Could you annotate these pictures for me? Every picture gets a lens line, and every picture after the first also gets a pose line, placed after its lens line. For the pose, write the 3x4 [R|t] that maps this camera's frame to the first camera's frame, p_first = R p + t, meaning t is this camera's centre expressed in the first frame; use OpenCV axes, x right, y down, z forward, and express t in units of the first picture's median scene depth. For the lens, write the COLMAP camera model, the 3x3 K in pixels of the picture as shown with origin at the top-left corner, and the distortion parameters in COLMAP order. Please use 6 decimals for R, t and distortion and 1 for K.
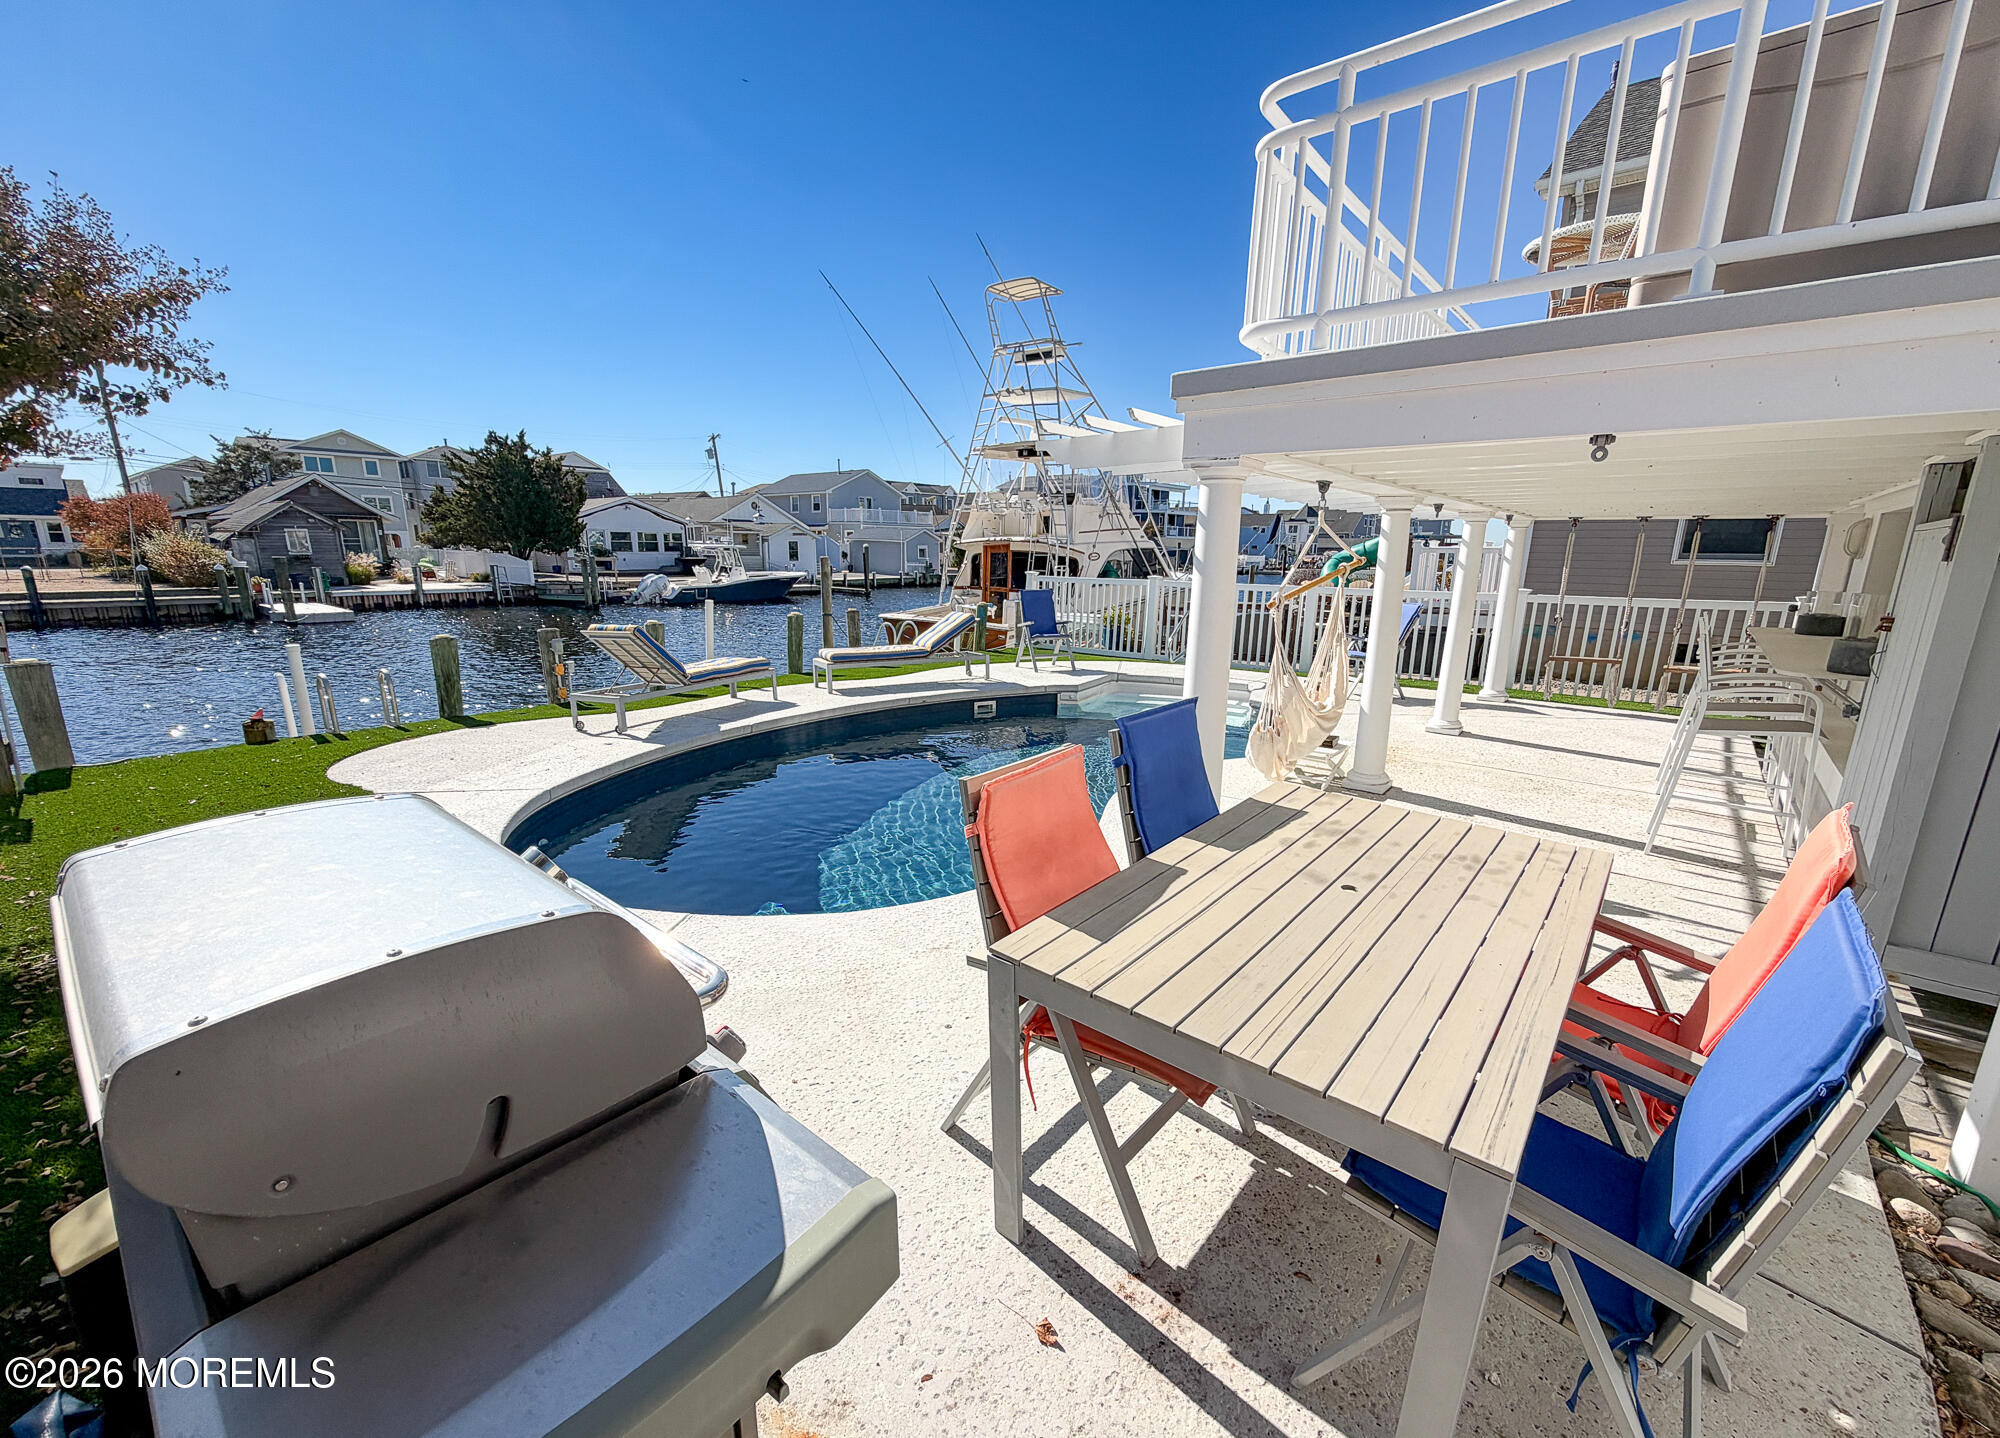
lens RADIAL K [[826.2, 0, 999.2], [0, 826.2, 748.0], [0, 0, 1]] dist [0.001569, -0.000138]
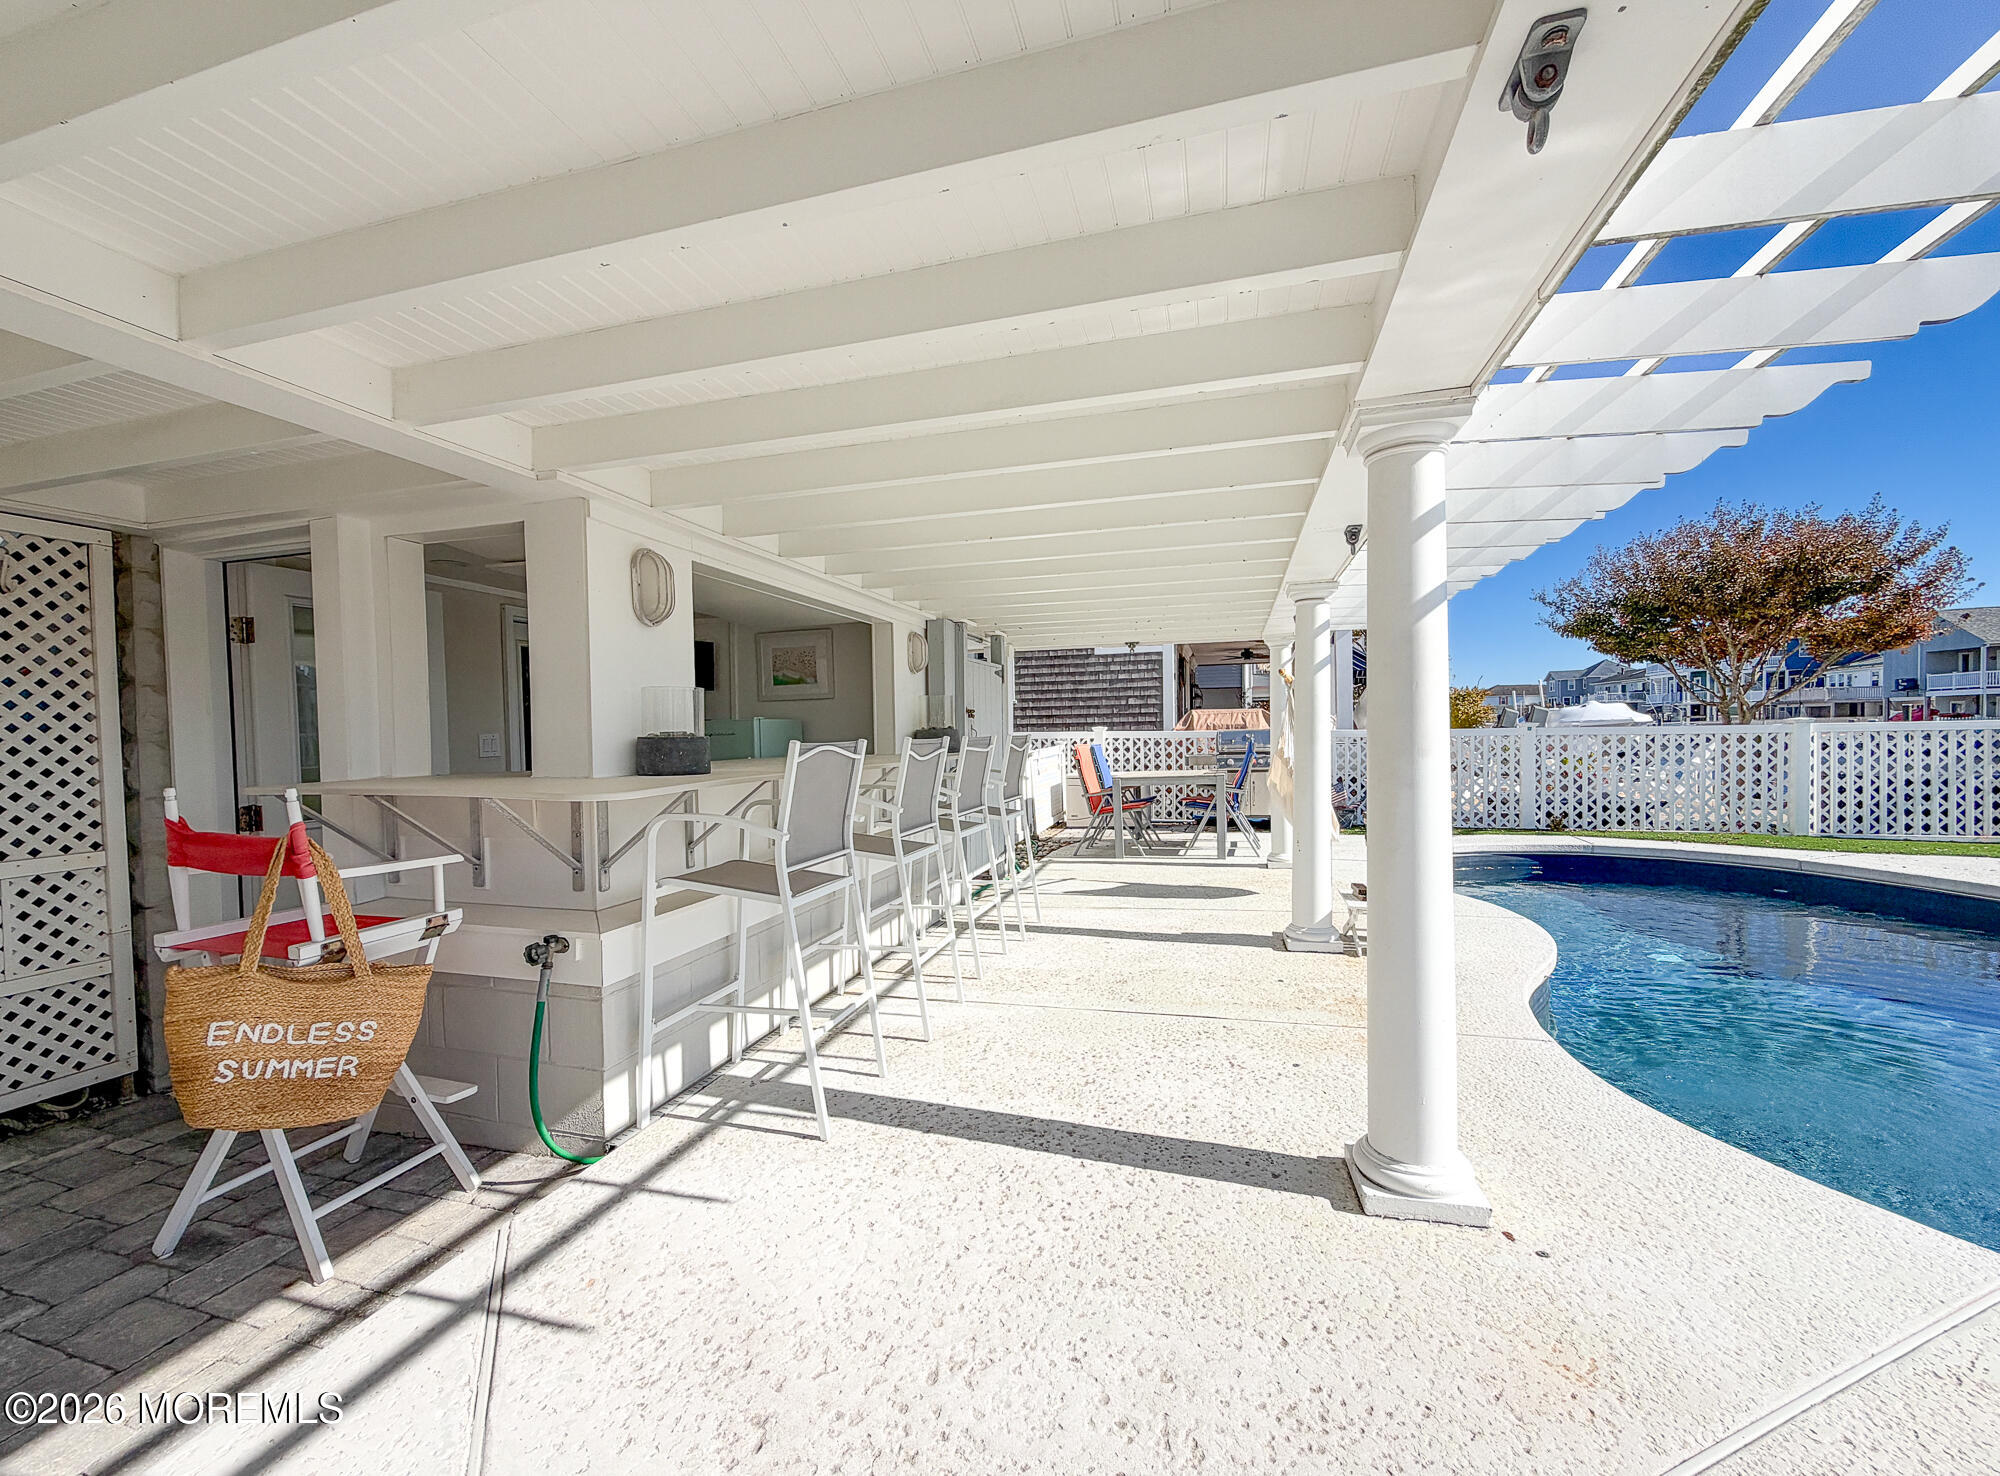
lens RADIAL K [[803.0, 0, 985.3], [0, 803.0, 754.6], [0, 0, 1]] dist [-0.000731, 0.000095]
pose [[-0.922514, 0.016240, -0.385622, 0.290675], [-0.083285, 0.967200, 0.239973, -0.080422], [0.376871, 0.253495, -0.890903, 0.432299]]
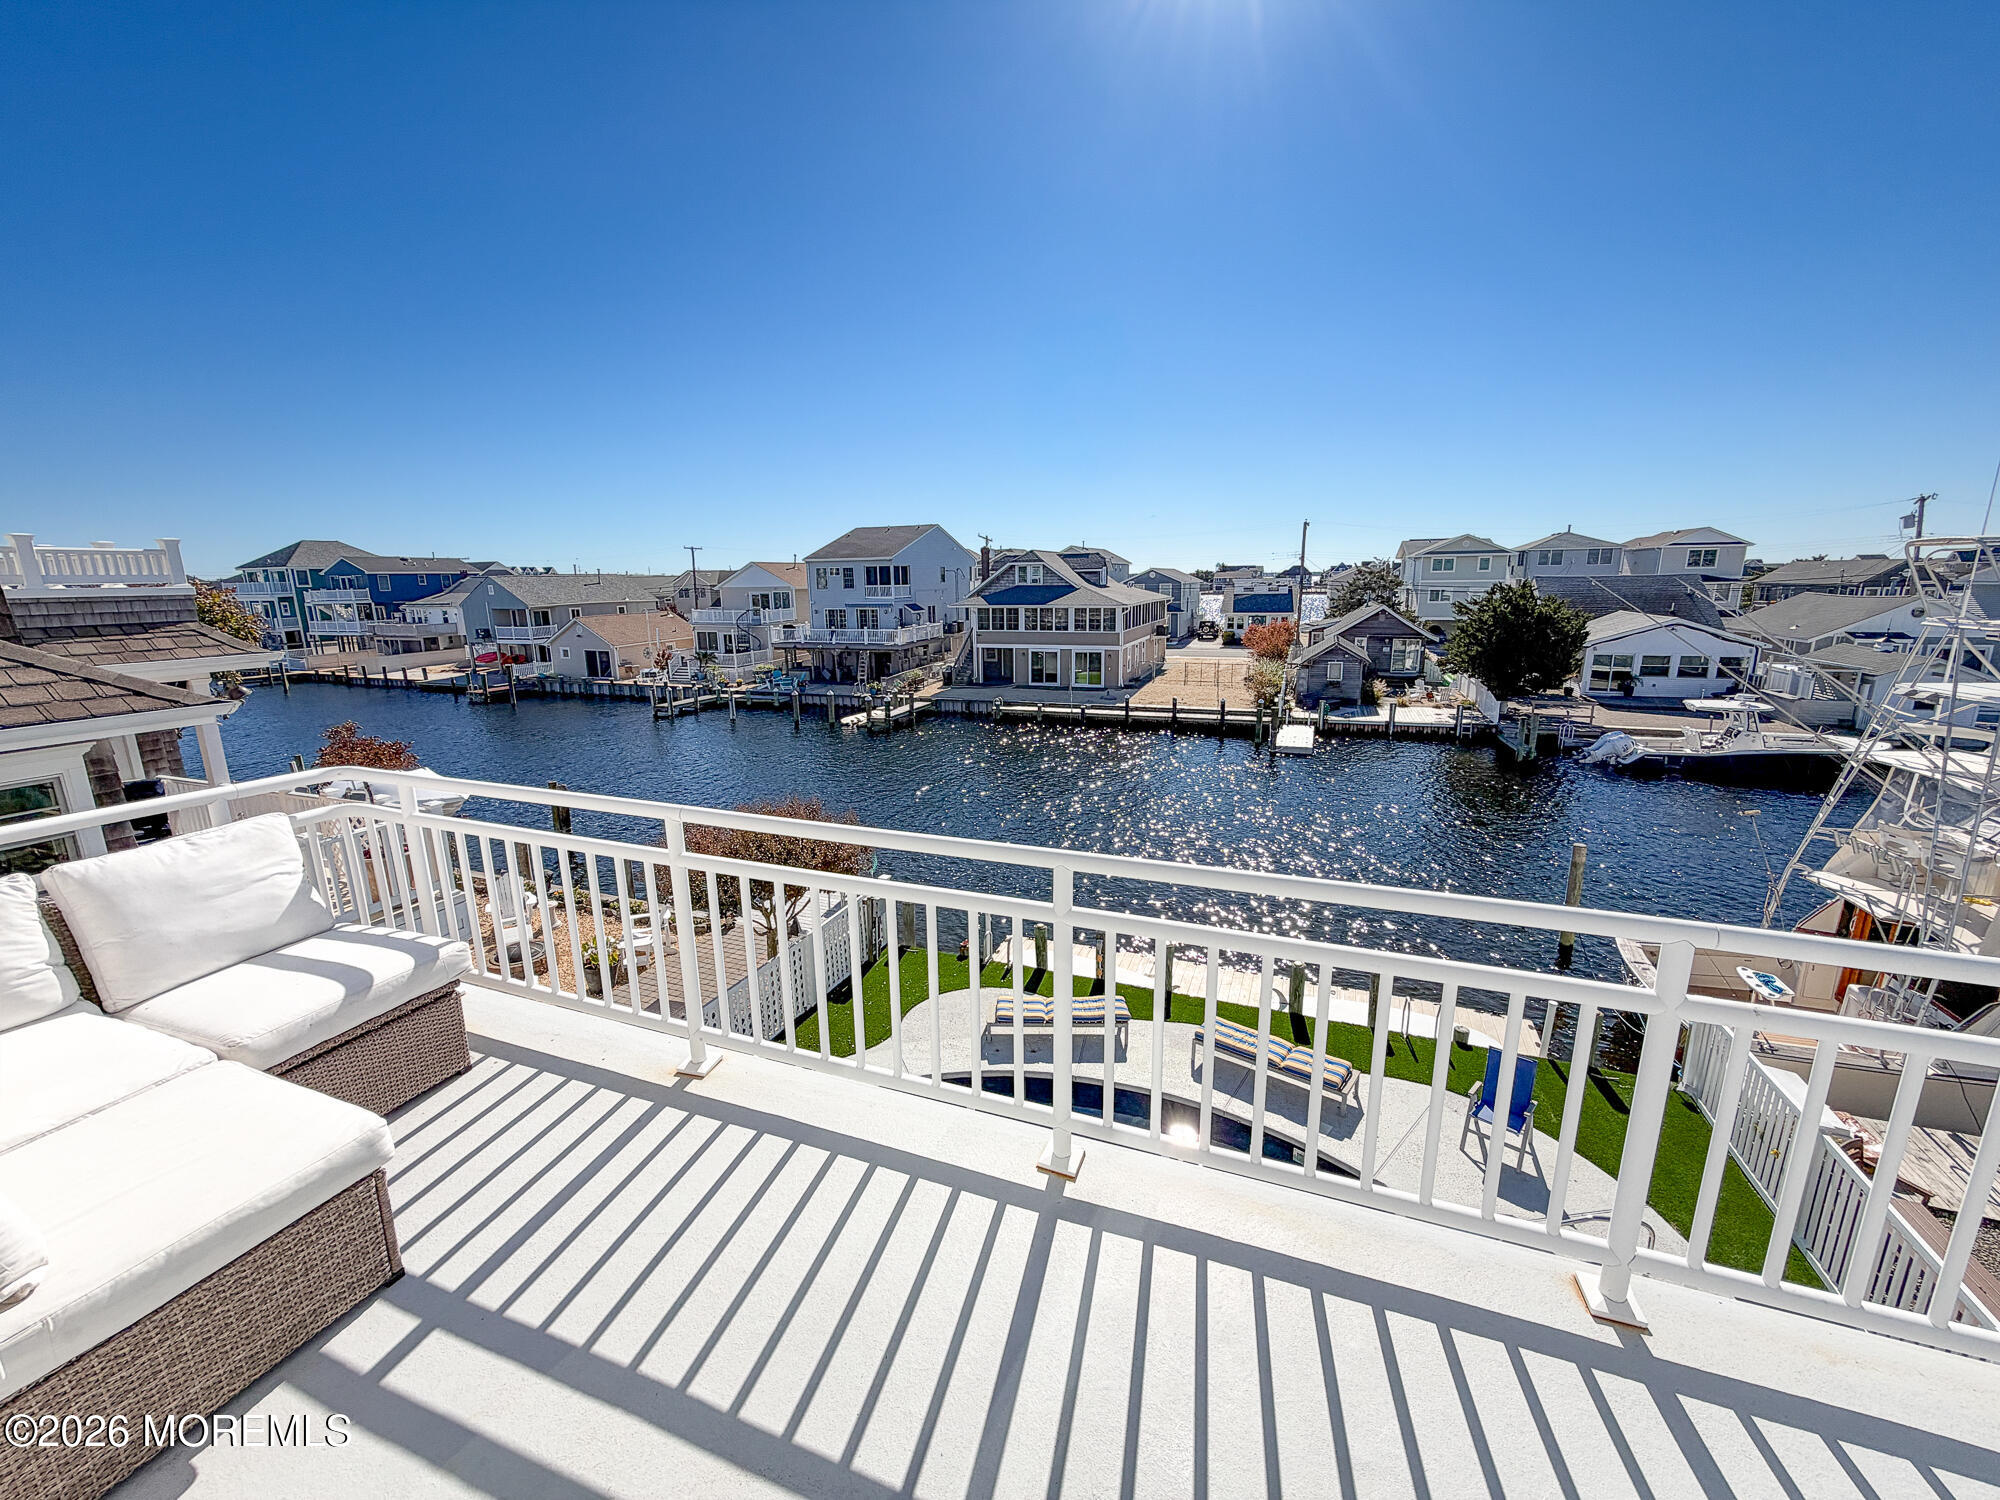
lens RADIAL K [[794.5, 0, 996.6], [0, 794.5, 751.1], [0, 0, 1]] dist [0.000200, 0.000074]
pose [[0.315519, 0.185180, -0.930675, 0.328908], [-0.204196, 0.971047, 0.123986, -0.279502], [0.926689, 0.150920, 0.344197, 0.110310]]
